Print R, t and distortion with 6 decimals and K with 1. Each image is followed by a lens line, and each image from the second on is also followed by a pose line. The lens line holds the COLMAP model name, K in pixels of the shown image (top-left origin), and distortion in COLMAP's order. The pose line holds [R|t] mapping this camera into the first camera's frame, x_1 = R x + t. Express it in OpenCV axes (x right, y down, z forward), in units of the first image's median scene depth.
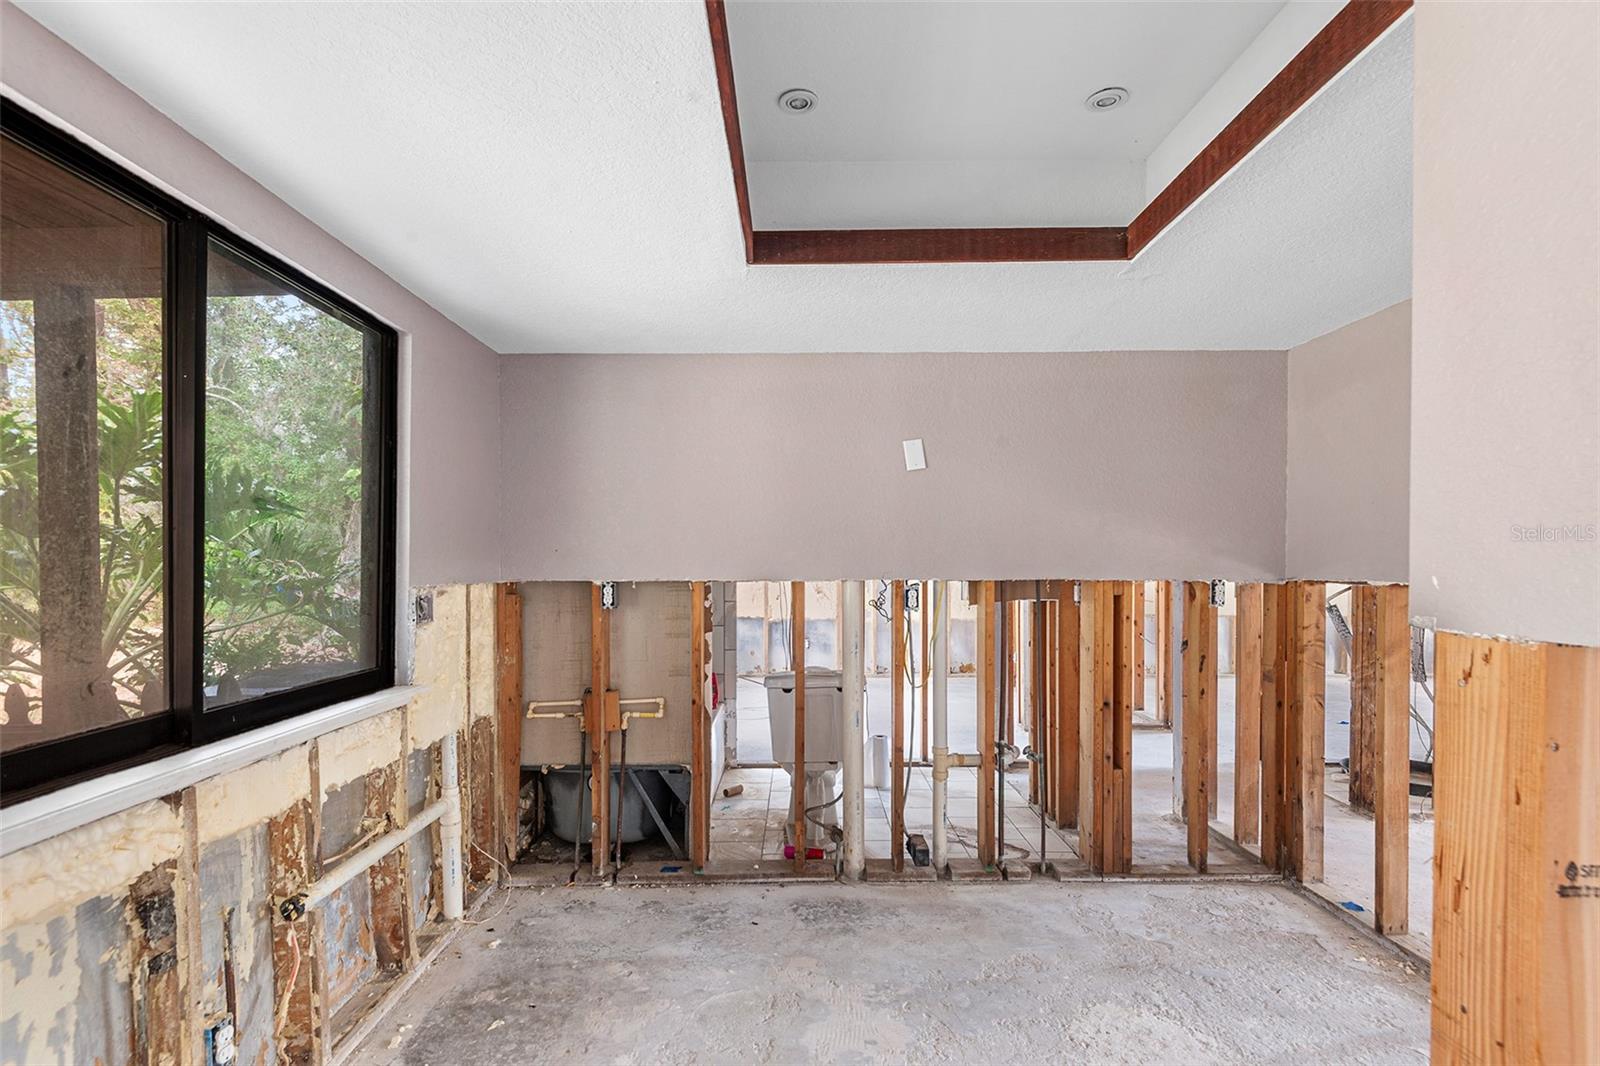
lens RADIAL K [[757.1, 0, 825.6], [0, 757.1, 553.8], [0, 0, 1]] dist [0.036208, -0.017882]
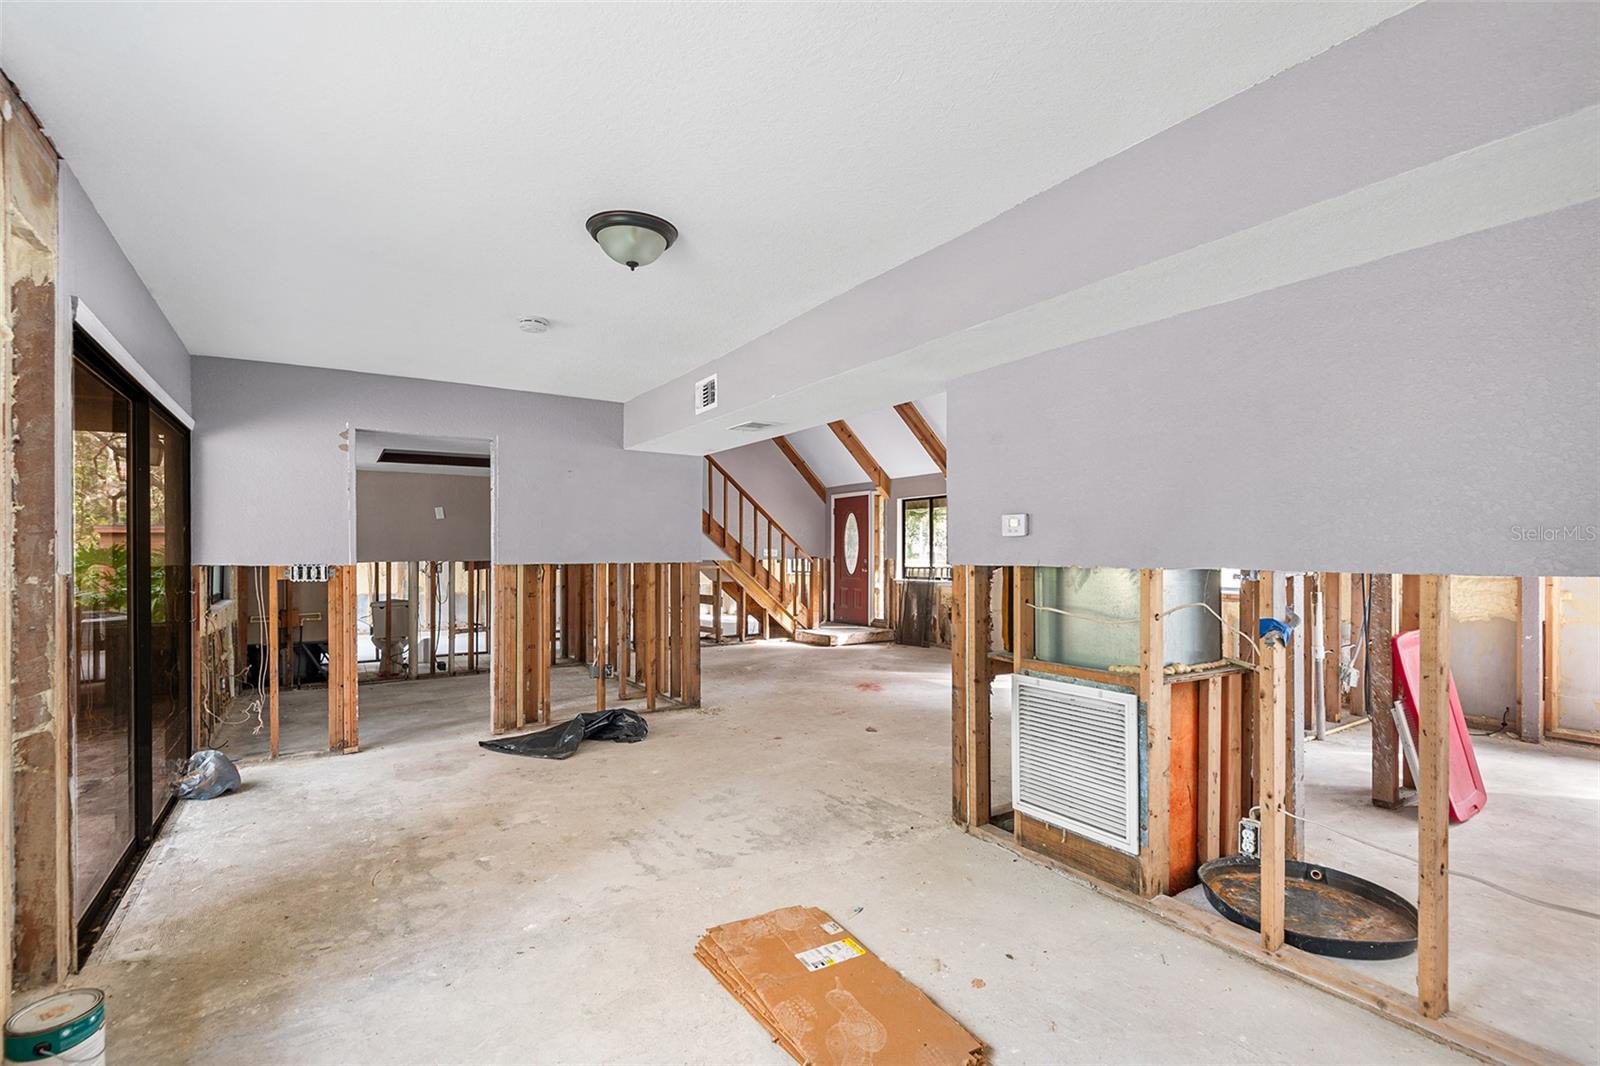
lens RADIAL K [[757.1, 0, 825.6], [0, 757.1, 553.8], [0, 0, 1]] dist [0.036208, -0.017882]
pose [[0.850941, -0.002932, 0.525253, -0.129189], [-0.007220, 0.999825, 0.017277, -0.044663], [-0.525211, -0.018494, 0.850771, -1.839372]]
